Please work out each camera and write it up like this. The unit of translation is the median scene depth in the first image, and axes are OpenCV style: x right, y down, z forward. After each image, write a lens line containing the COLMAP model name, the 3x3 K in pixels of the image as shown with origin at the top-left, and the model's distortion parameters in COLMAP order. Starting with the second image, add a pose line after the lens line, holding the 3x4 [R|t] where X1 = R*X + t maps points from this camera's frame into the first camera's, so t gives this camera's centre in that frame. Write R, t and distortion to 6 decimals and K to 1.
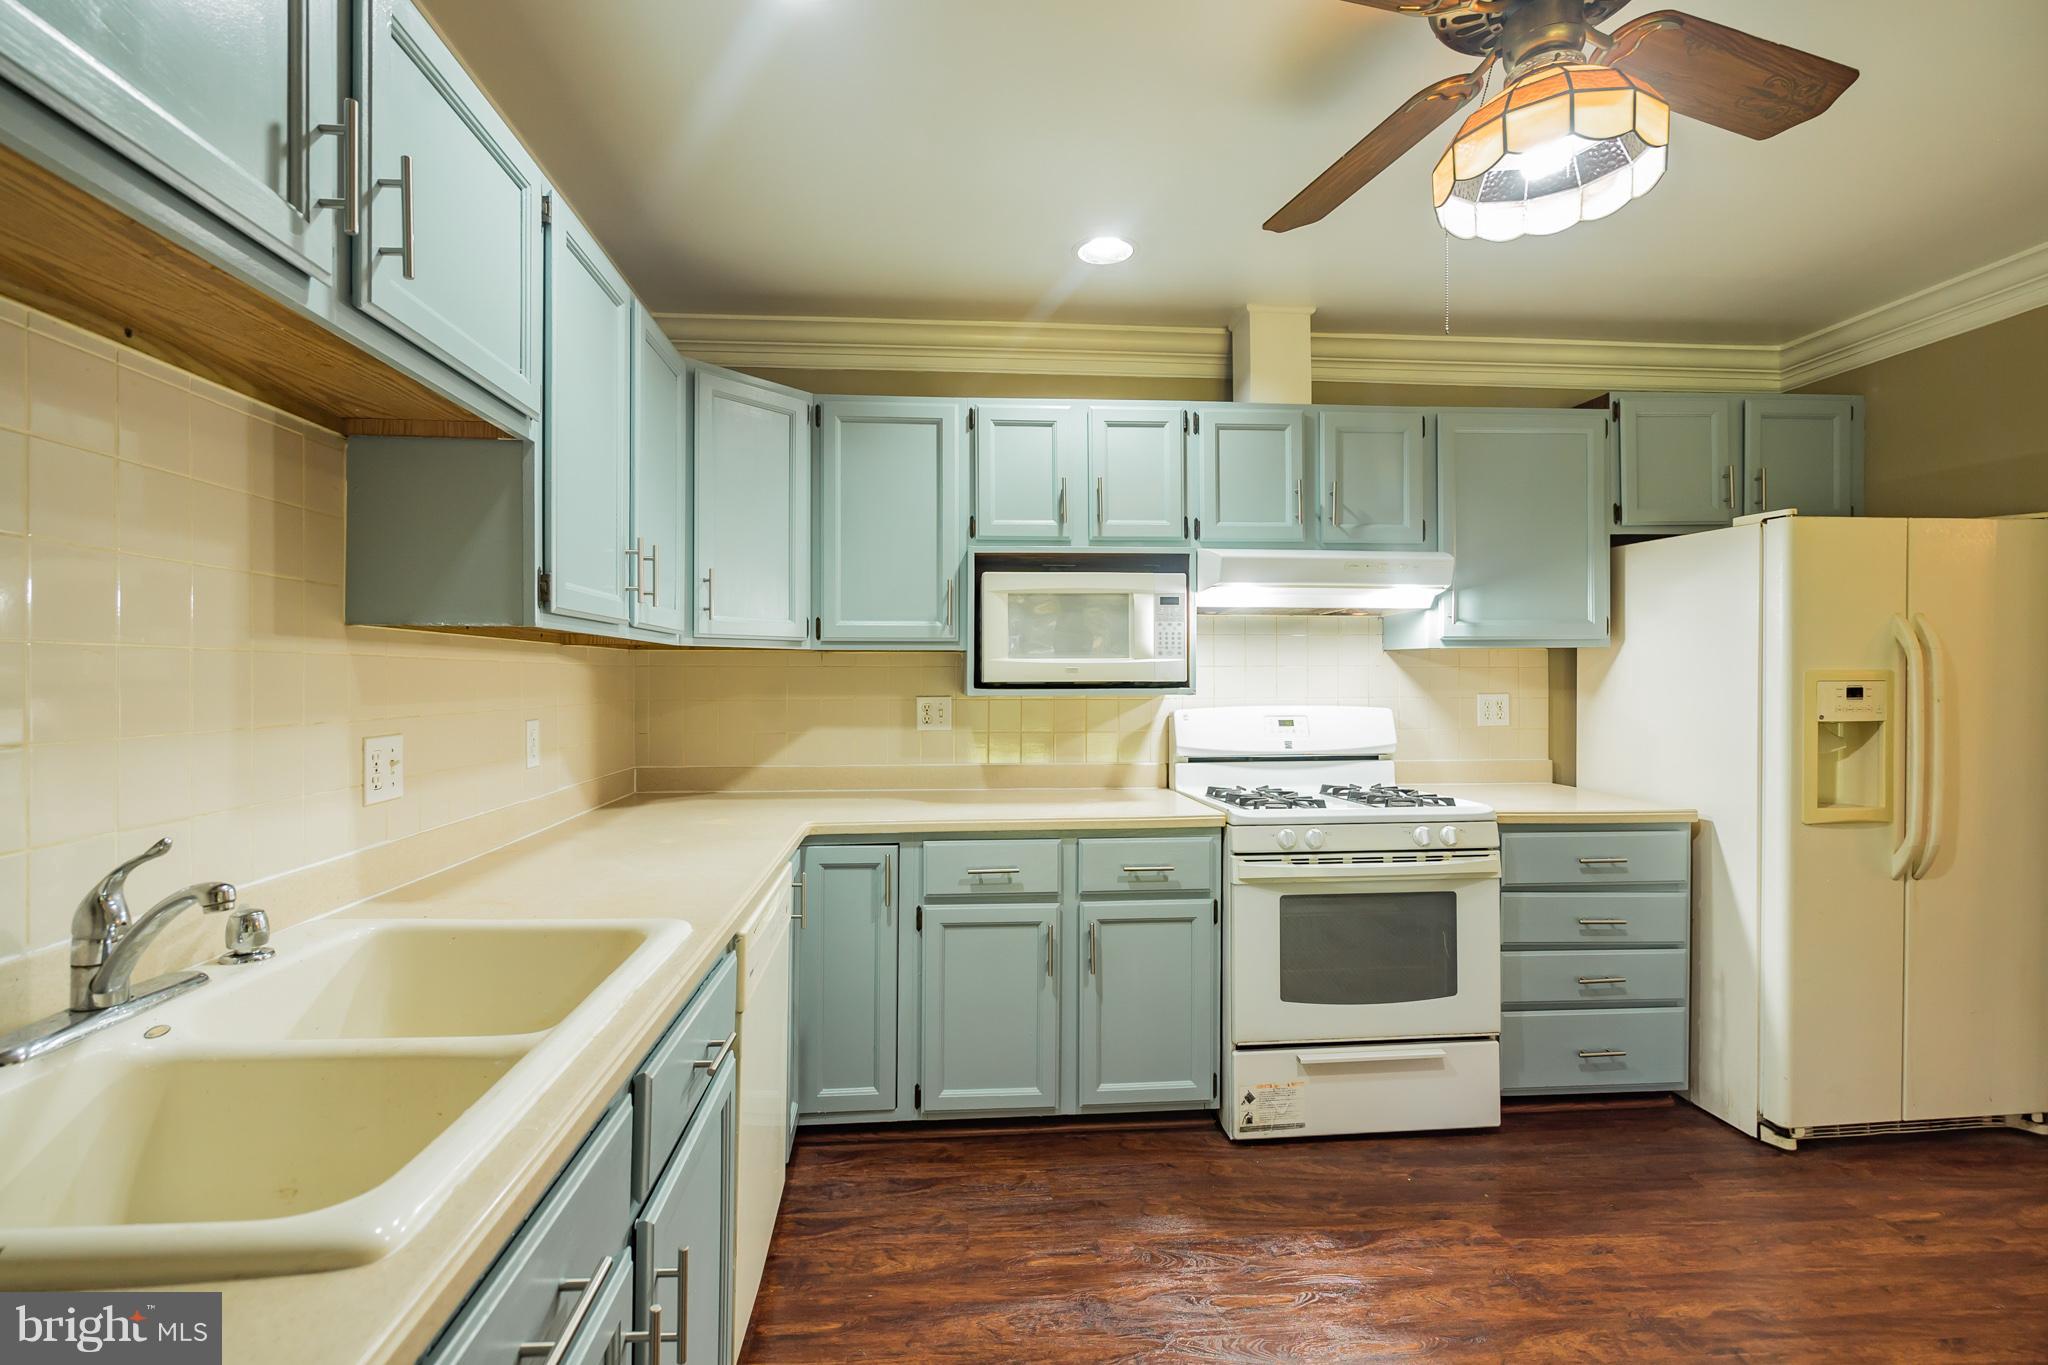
lens RADIAL K [[939.1, 0, 1014.8], [0, 939.1, 680.0], [0, 0, 1]] dist [-0.011181, 0.004688]
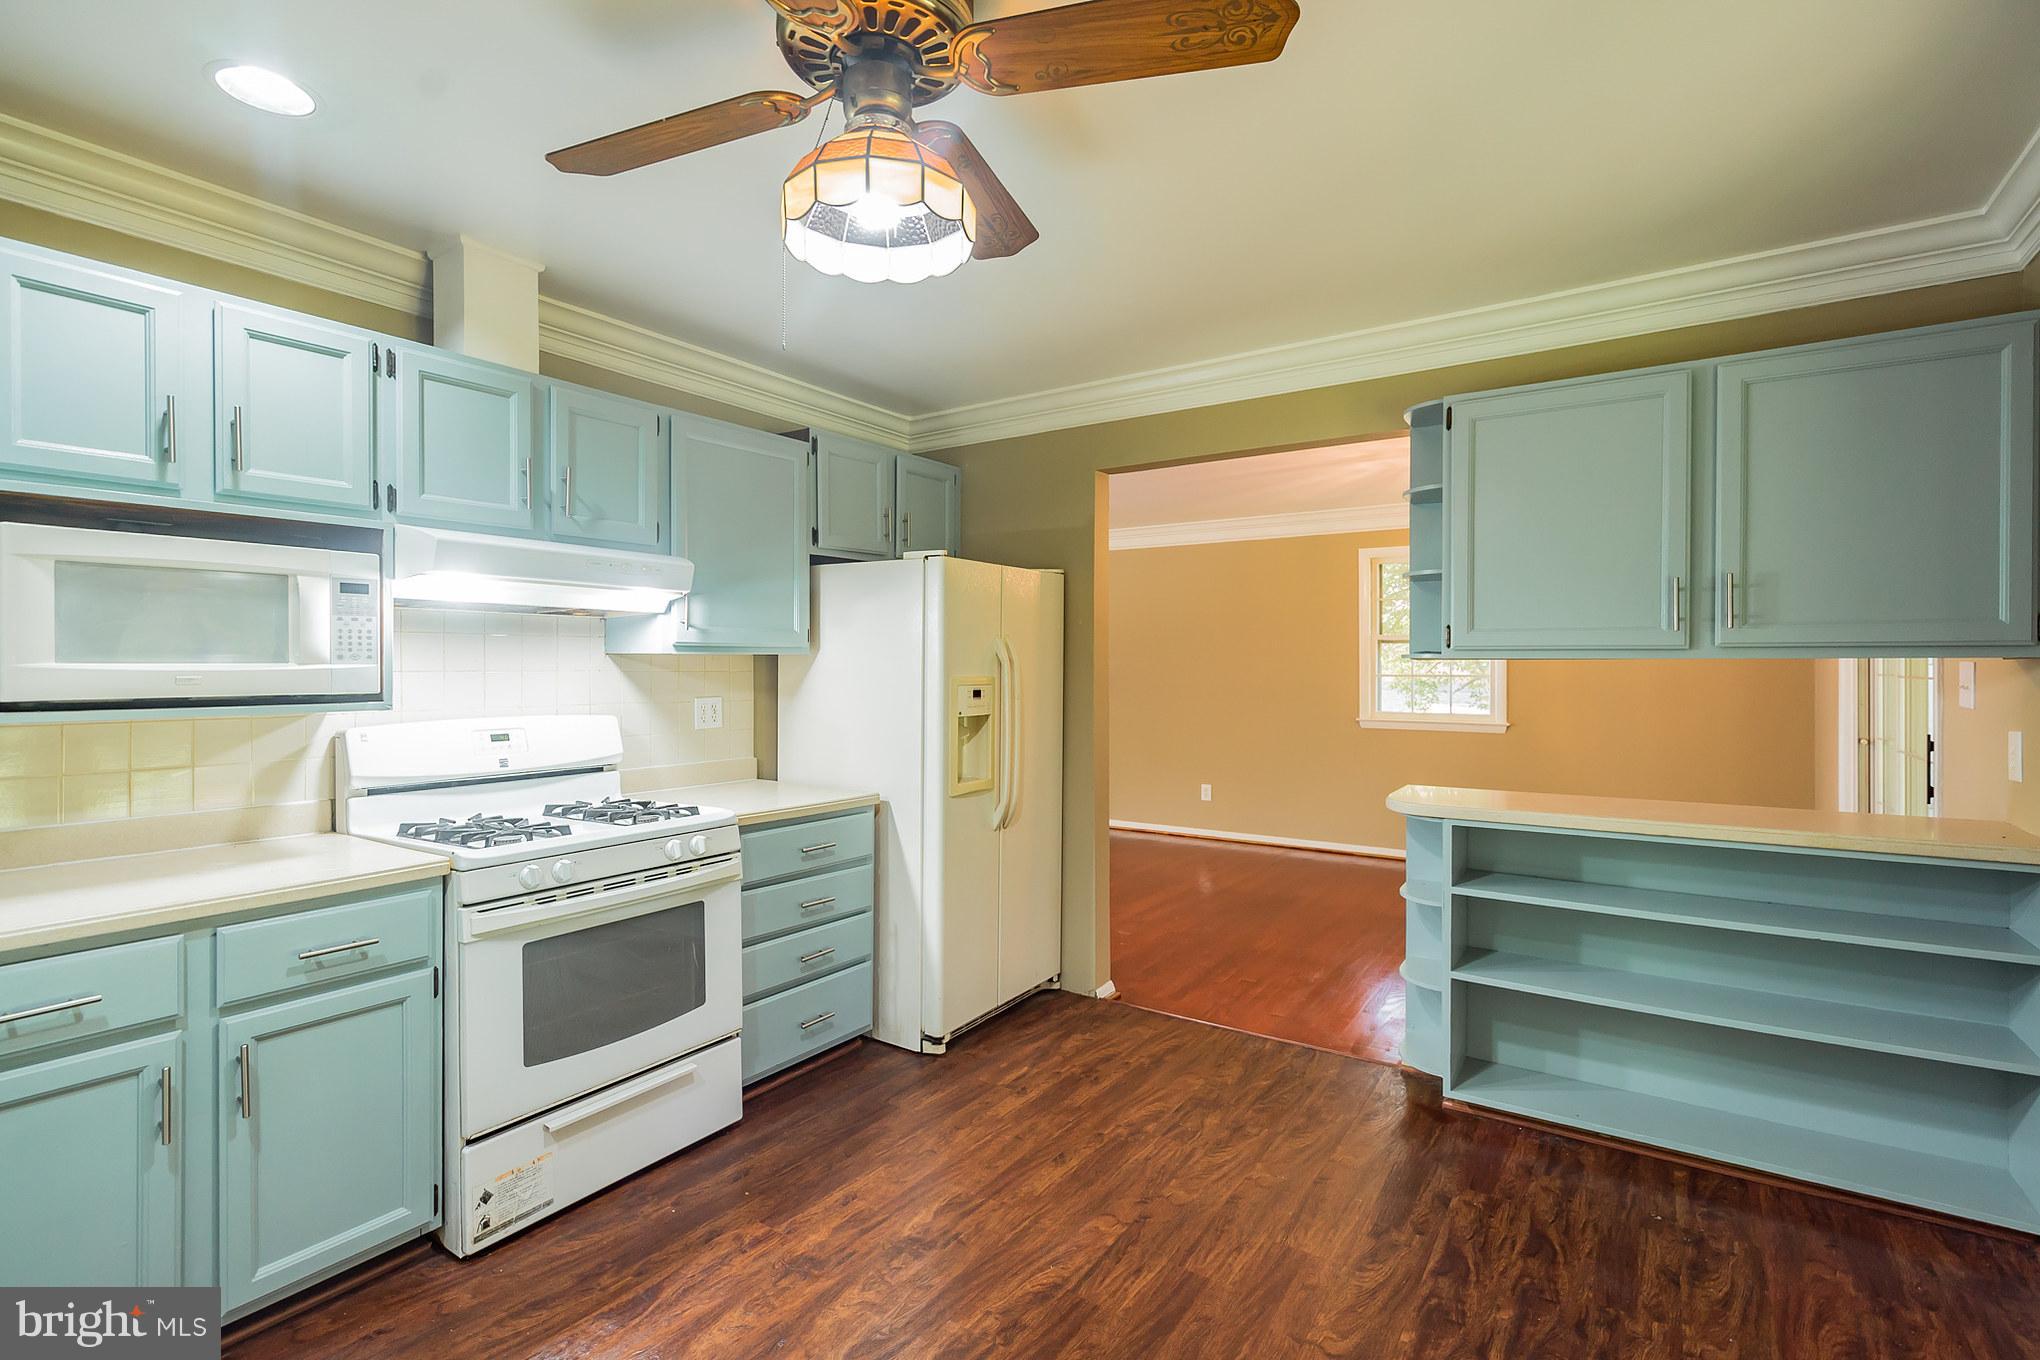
lens RADIAL K [[935.4, 0, 1015.9], [0, 935.4, 669.4], [0, 0, 1]] dist [-0.011181, 0.004688]
pose [[0.628451, 0.000056, 0.777849, -0.092851], [0.000819, 0.999999, -0.000734, -0.018941], [-0.777849, 0.001098, 0.628451, 0.116168]]
